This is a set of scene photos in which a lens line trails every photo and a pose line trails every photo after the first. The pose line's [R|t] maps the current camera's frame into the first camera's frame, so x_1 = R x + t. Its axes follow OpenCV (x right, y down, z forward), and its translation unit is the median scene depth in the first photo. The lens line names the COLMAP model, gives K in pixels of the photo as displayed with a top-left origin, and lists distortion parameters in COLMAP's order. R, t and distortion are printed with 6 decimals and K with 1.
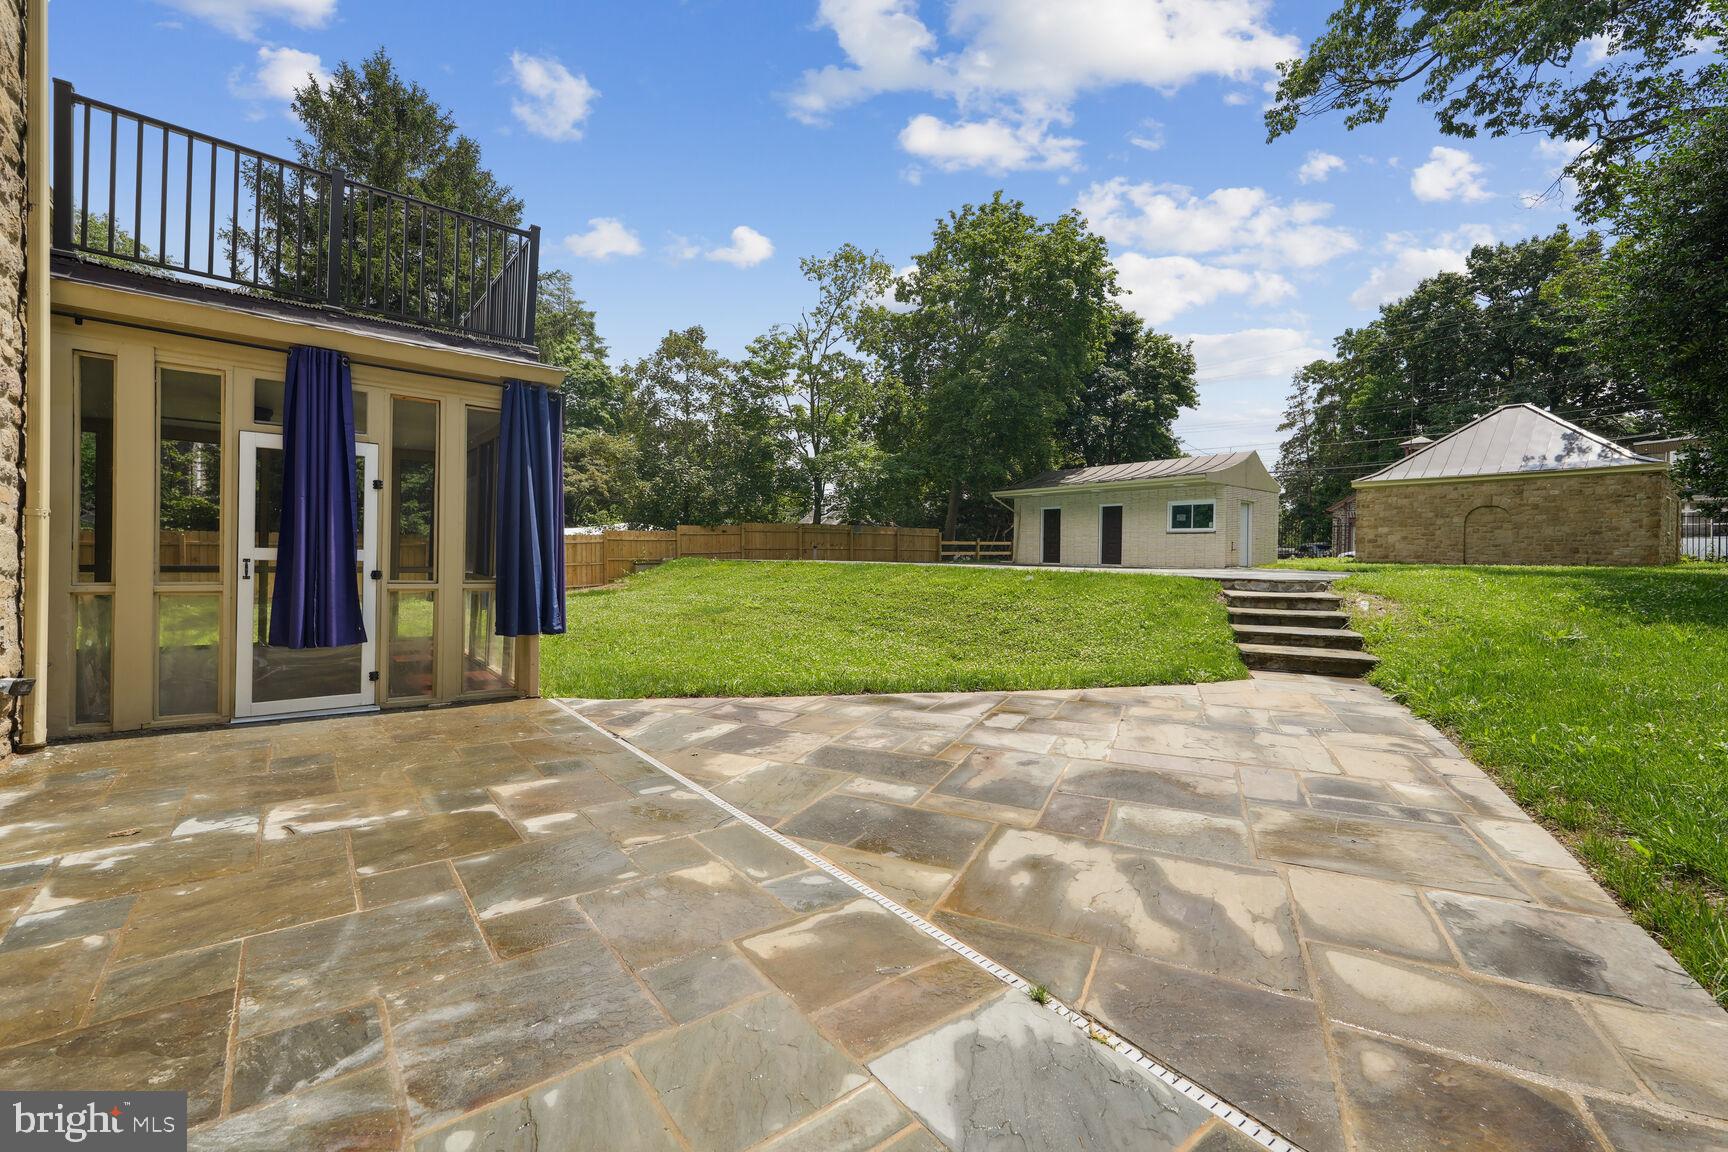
lens RADIAL K [[721.2, 0, 857.9], [0, 721.2, 562.9], [0, 0, 1]] dist [0.007989, -0.000164]
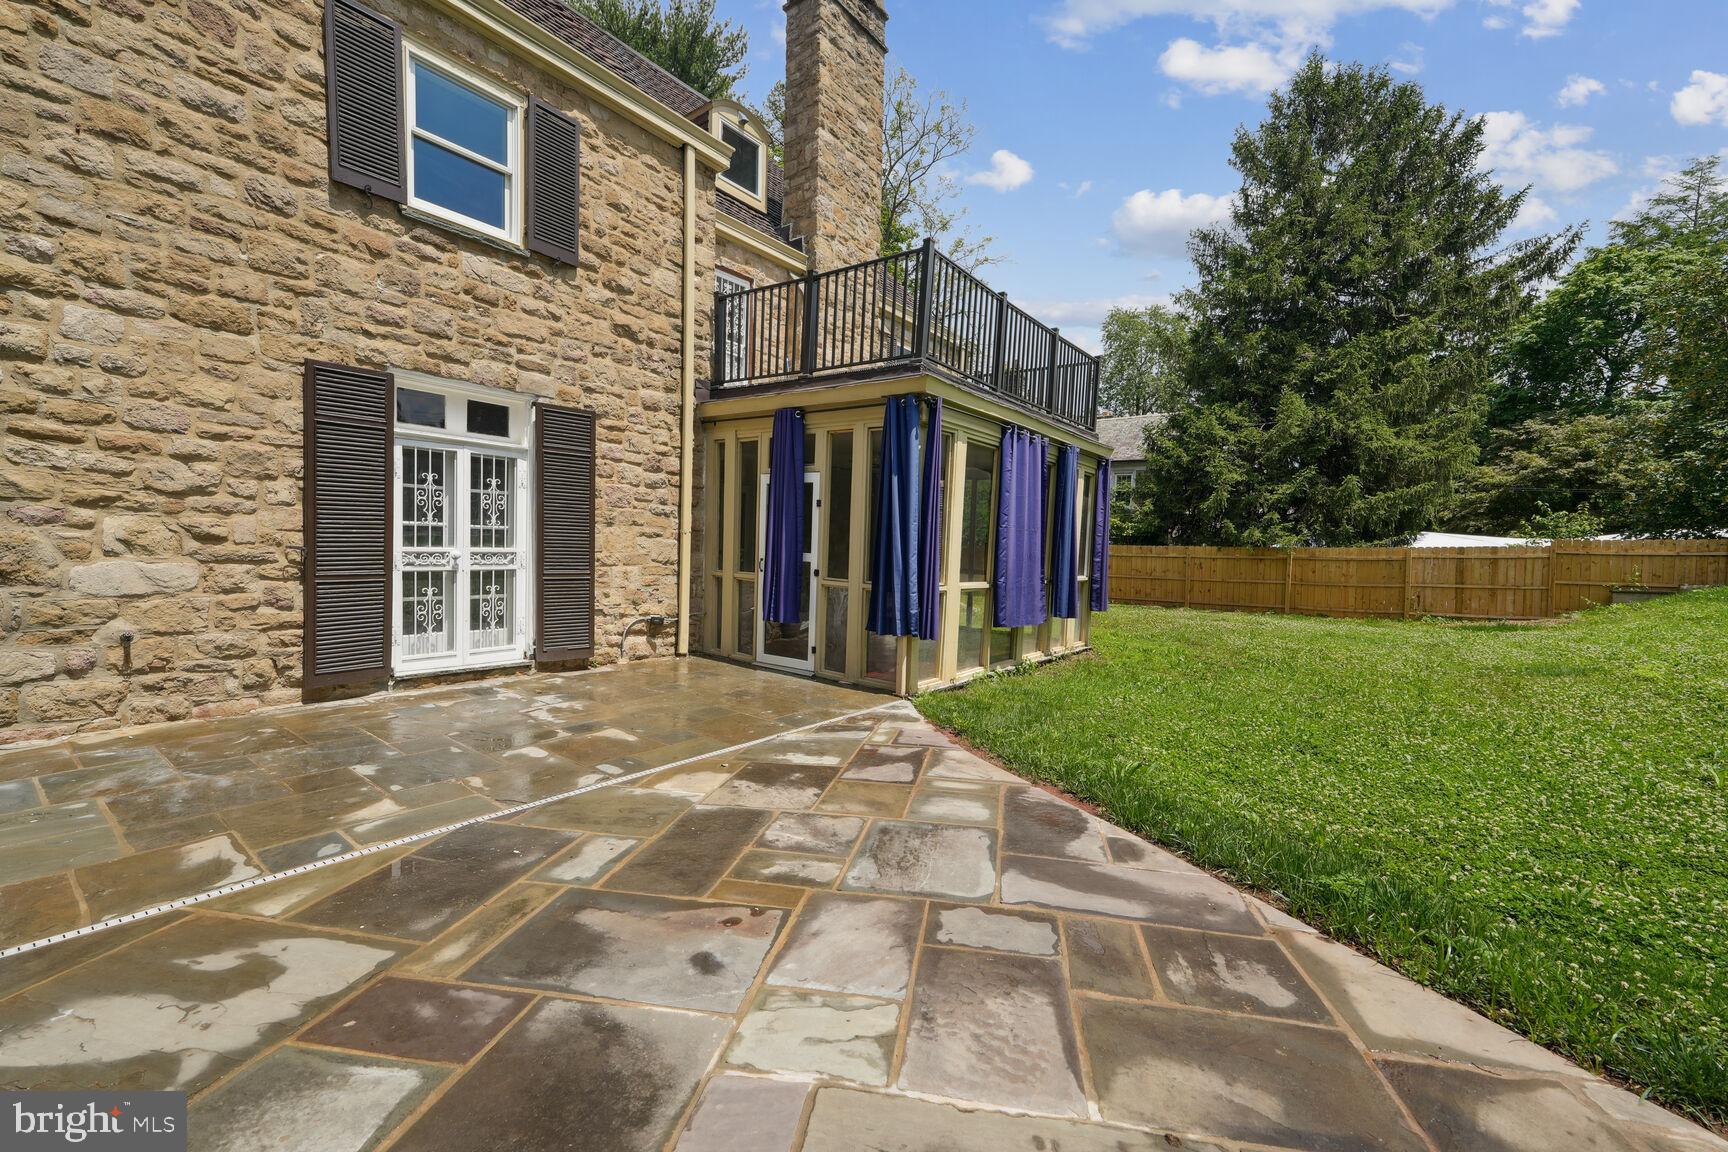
lens RADIAL K [[708.5, 0, 864.0], [0, 708.5, 576.0], [0, 0, 1]] dist [0.010965, 0.000122]
pose [[0.240021, 0.034092, -0.970169, 0.758383], [-0.038476, 0.998932, 0.025584, -0.017030], [0.970005, 0.031187, 0.241076, 0.994277]]
